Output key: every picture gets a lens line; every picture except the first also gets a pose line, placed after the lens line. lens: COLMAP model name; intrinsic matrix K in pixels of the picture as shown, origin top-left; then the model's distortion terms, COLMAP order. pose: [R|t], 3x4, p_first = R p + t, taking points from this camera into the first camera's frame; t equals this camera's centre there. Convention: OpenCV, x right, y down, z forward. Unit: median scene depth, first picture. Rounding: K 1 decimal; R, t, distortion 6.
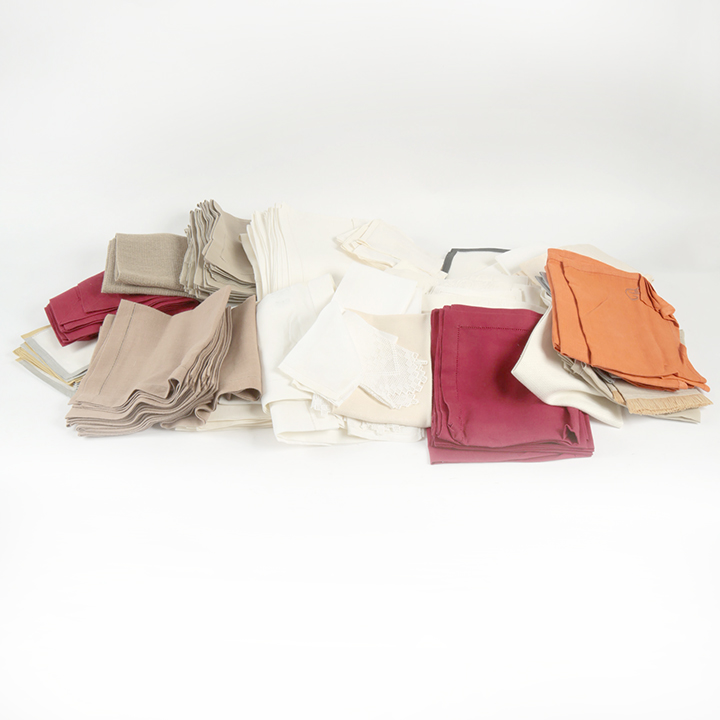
lens RADIAL K [[591.1, 0, 360.0], [0, 591.1, 360.0], [0, 0, 1]] dist [-0.040946, -0.004791]
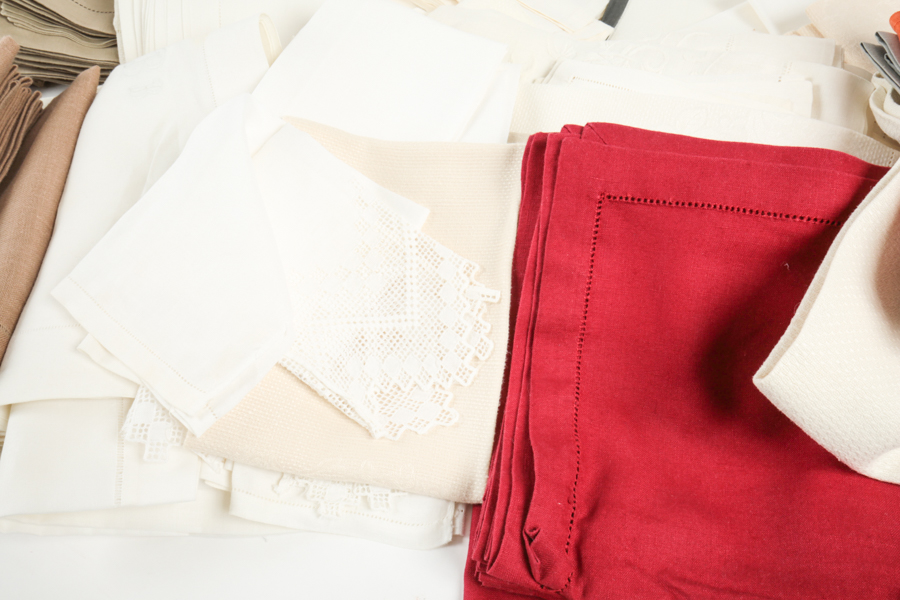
lens RADIAL K [[794.1, 0, 449.1], [0, 794.1, 314.3], [0, 0, 1]] dist [0.019000, 0.003233]
pose [[0.994658, 0.064456, -0.080630, 0.124338], [-0.047690, 0.979674, 0.194847, -0.073980], [0.091550, -0.189961, 0.977514, 0.559261]]
